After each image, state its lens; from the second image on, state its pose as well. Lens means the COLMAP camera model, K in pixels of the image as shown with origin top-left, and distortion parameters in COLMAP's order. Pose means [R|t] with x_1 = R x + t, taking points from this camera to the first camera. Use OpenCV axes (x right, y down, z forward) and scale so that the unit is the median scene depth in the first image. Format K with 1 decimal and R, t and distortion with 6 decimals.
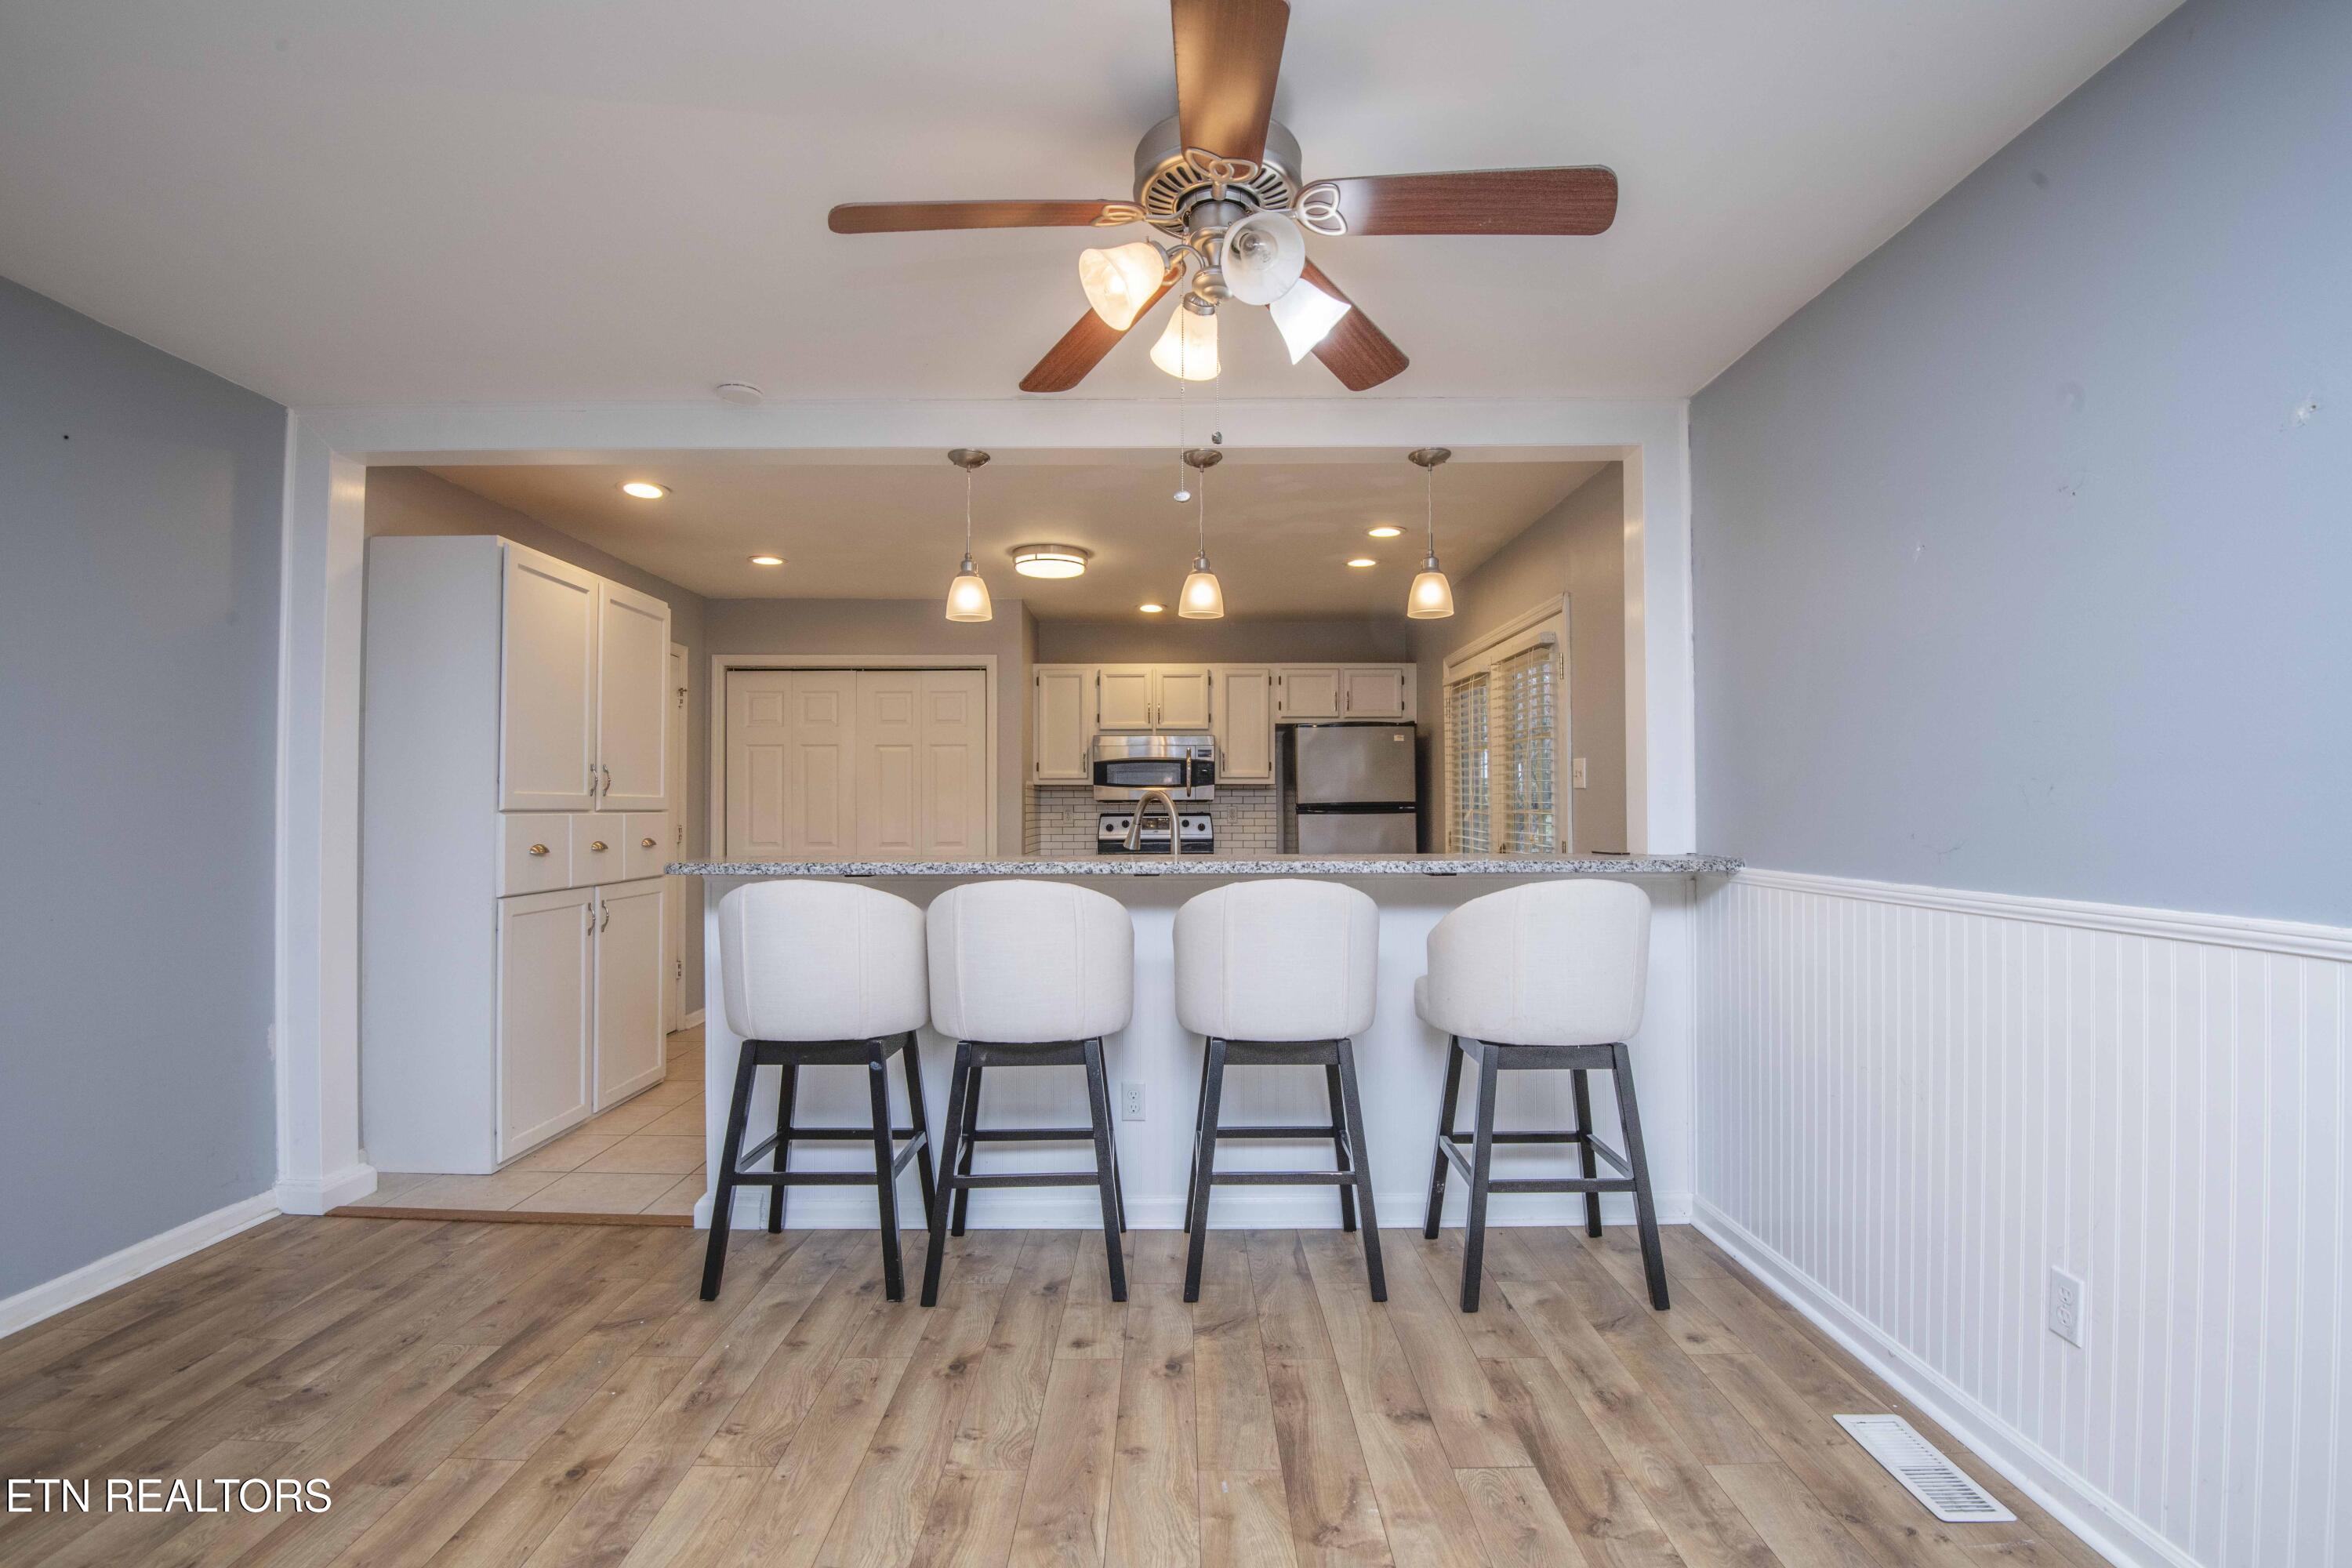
lens RADIAL K [[1091.4, 0, 1183.6], [0, 1091.4, 787.1], [0, 0, 1]] dist [-0.003940, -0.022793]
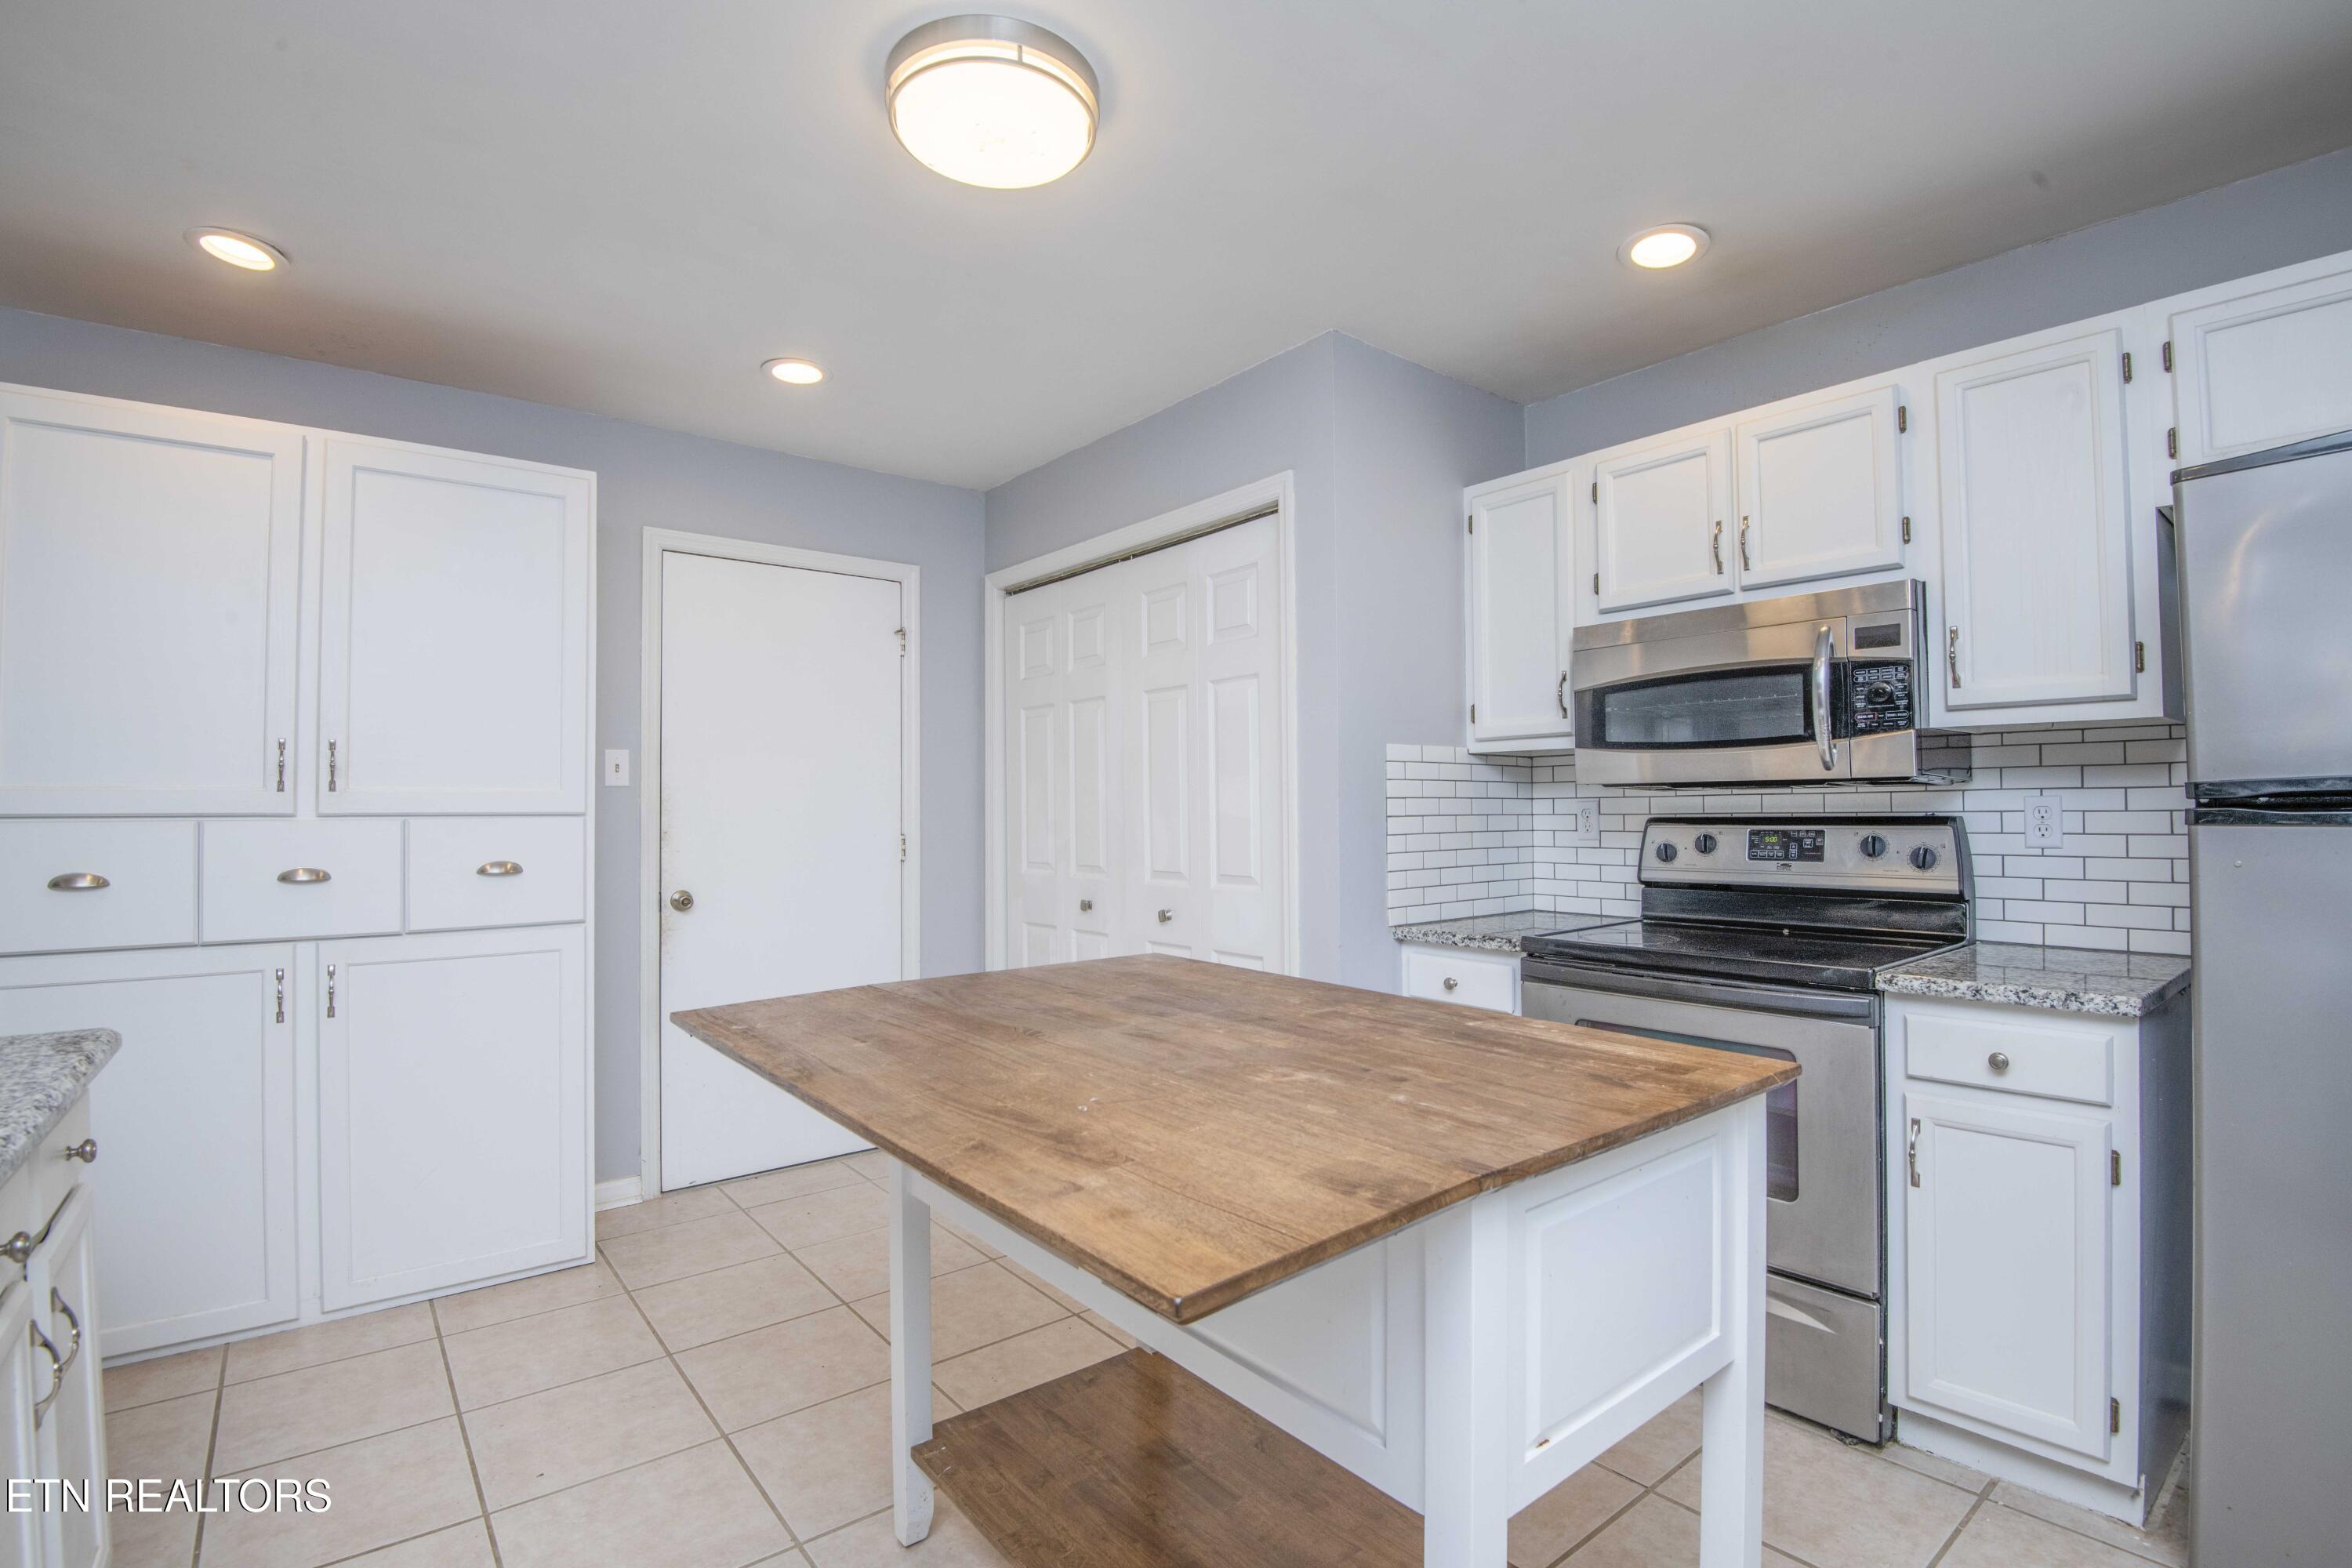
lens RADIAL K [[1106.9, 0, 1196.2], [0, 1106.9, 778.6], [0, 0, 1]] dist [0.000362, -0.030690]
pose [[0.625794, -0.023305, -0.779640, 0.251462], [0.017115, 0.999723, -0.016146, 0.023228], [0.779800, -0.003239, 0.626020, 1.058788]]
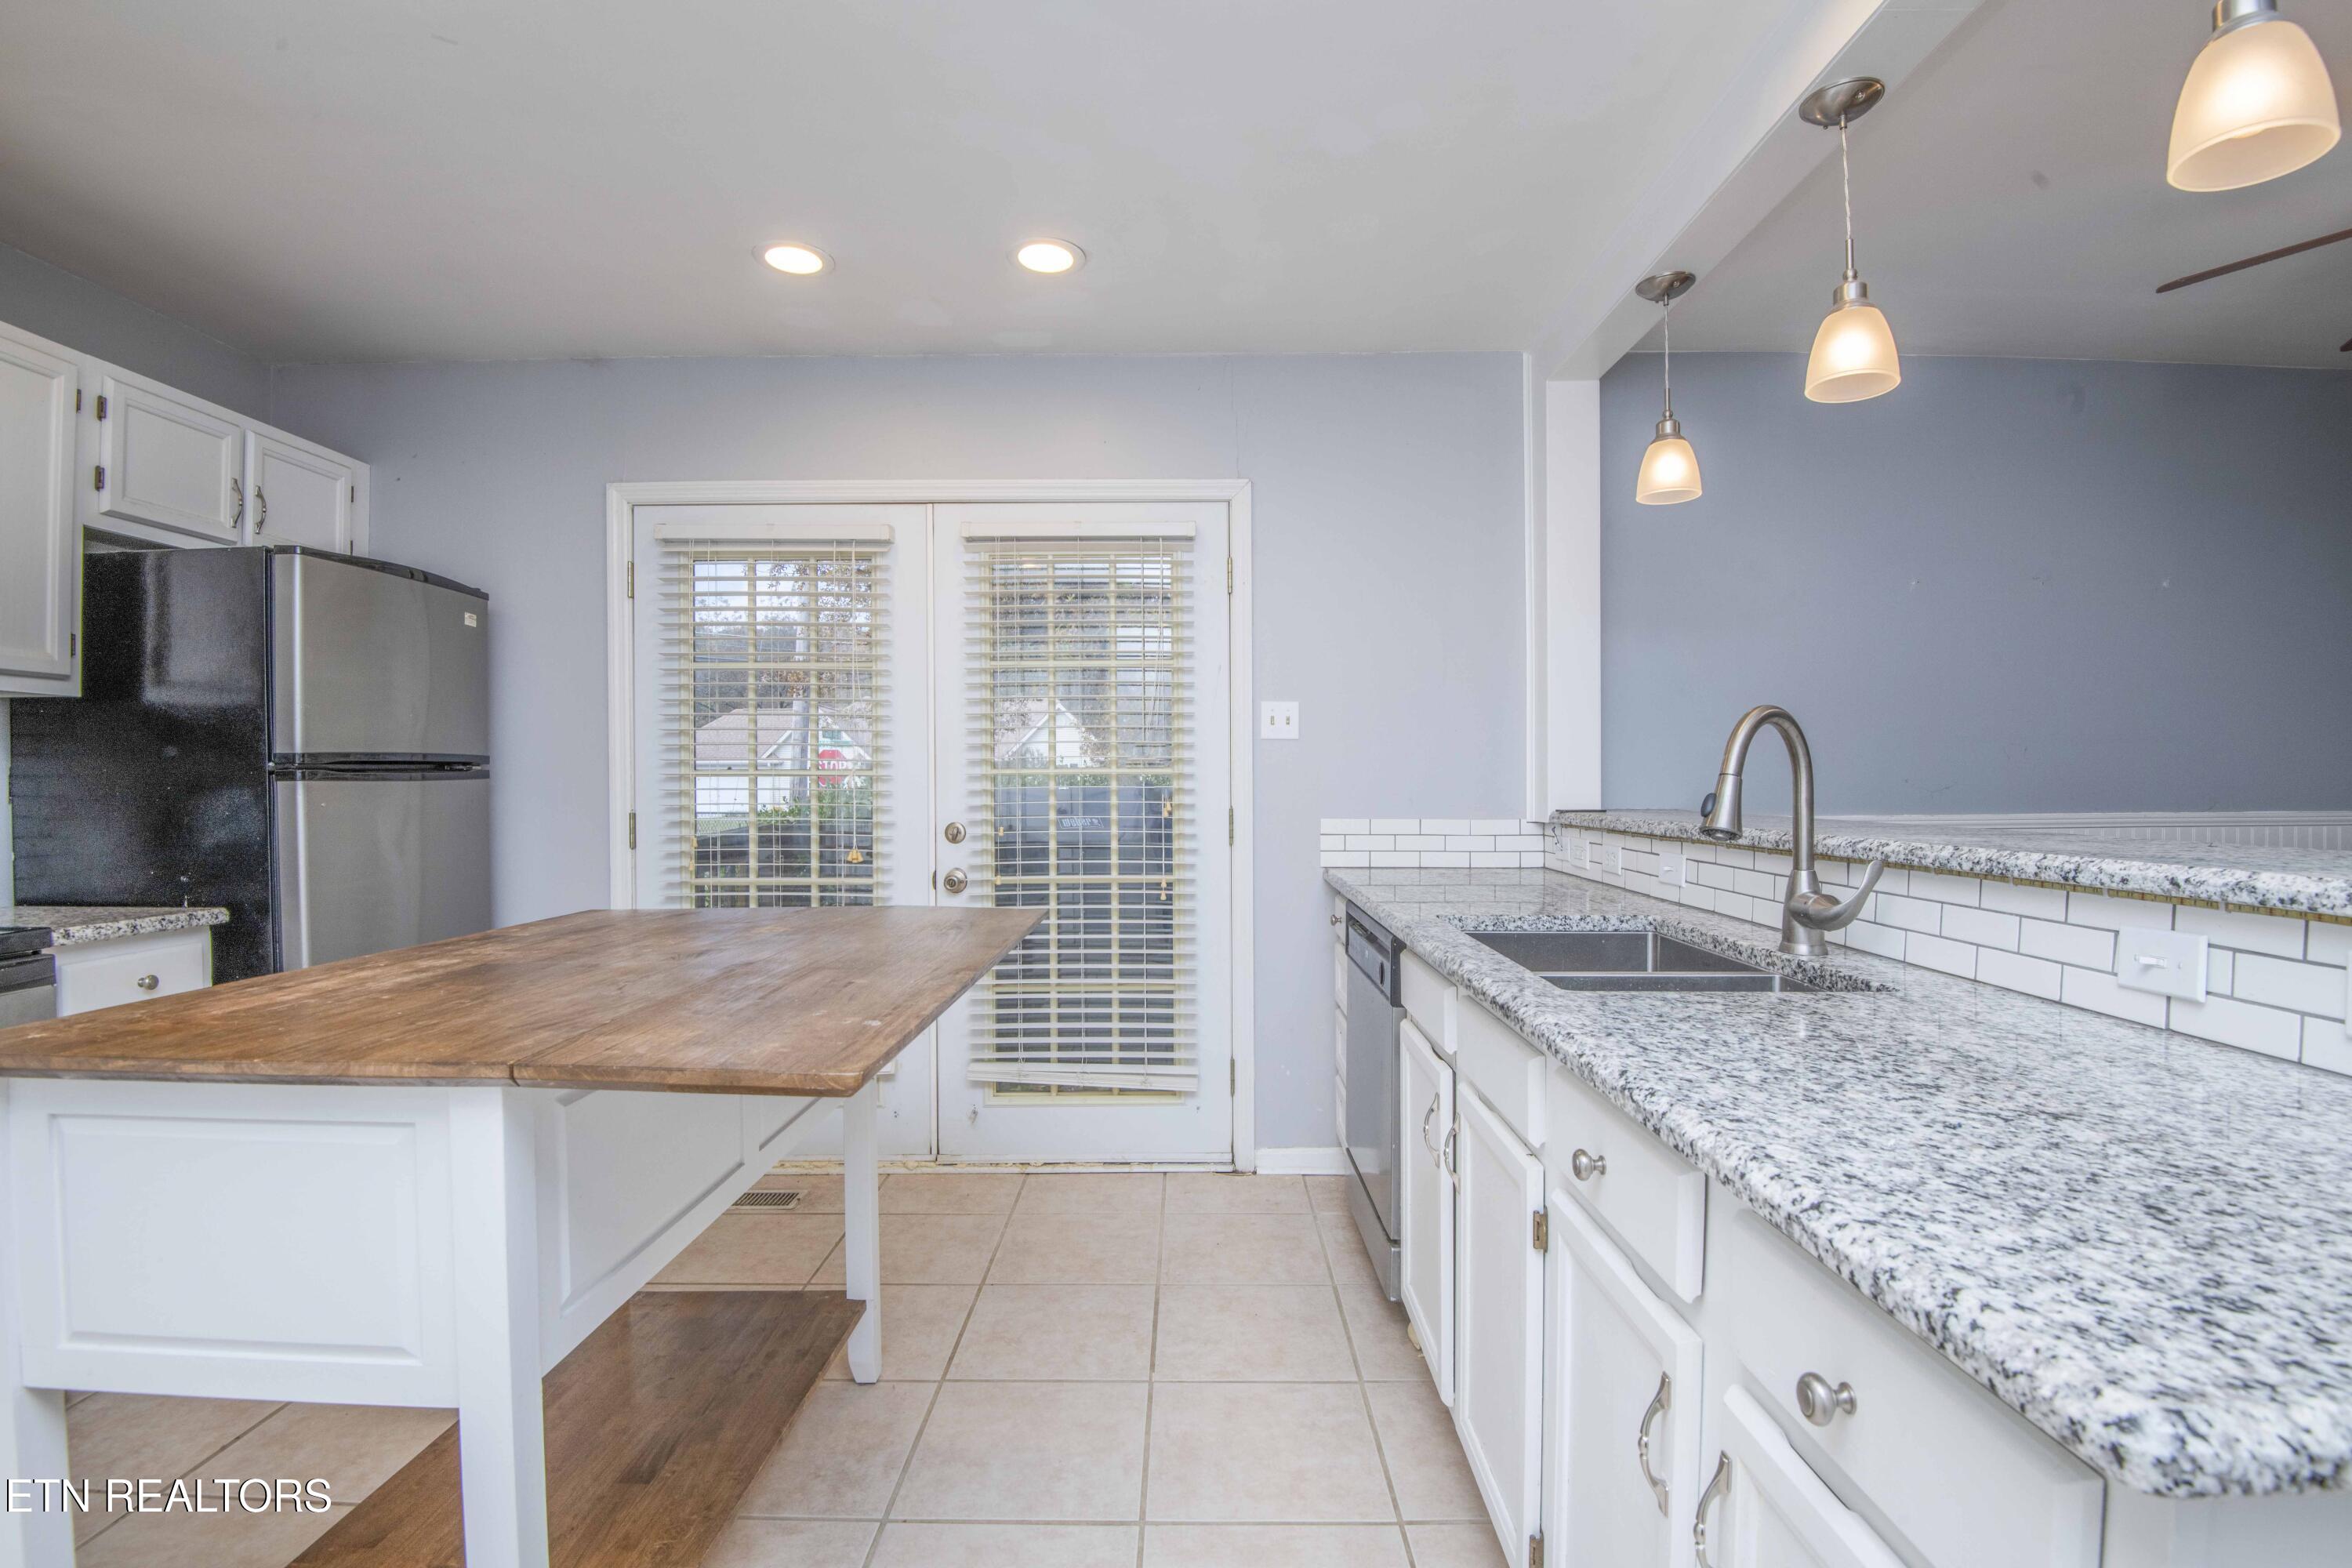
lens RADIAL K [[1083.3, 0, 1176.0], [0, 1083.3, 784.0], [0, 0, 1]] dist [0.000783, -0.026406]
pose [[0.012164, -0.004457, 0.999916, -0.424097], [-0.013513, 0.999898, 0.004621, 0.031336], [-0.999835, -0.013568, 0.012103, 1.096154]]
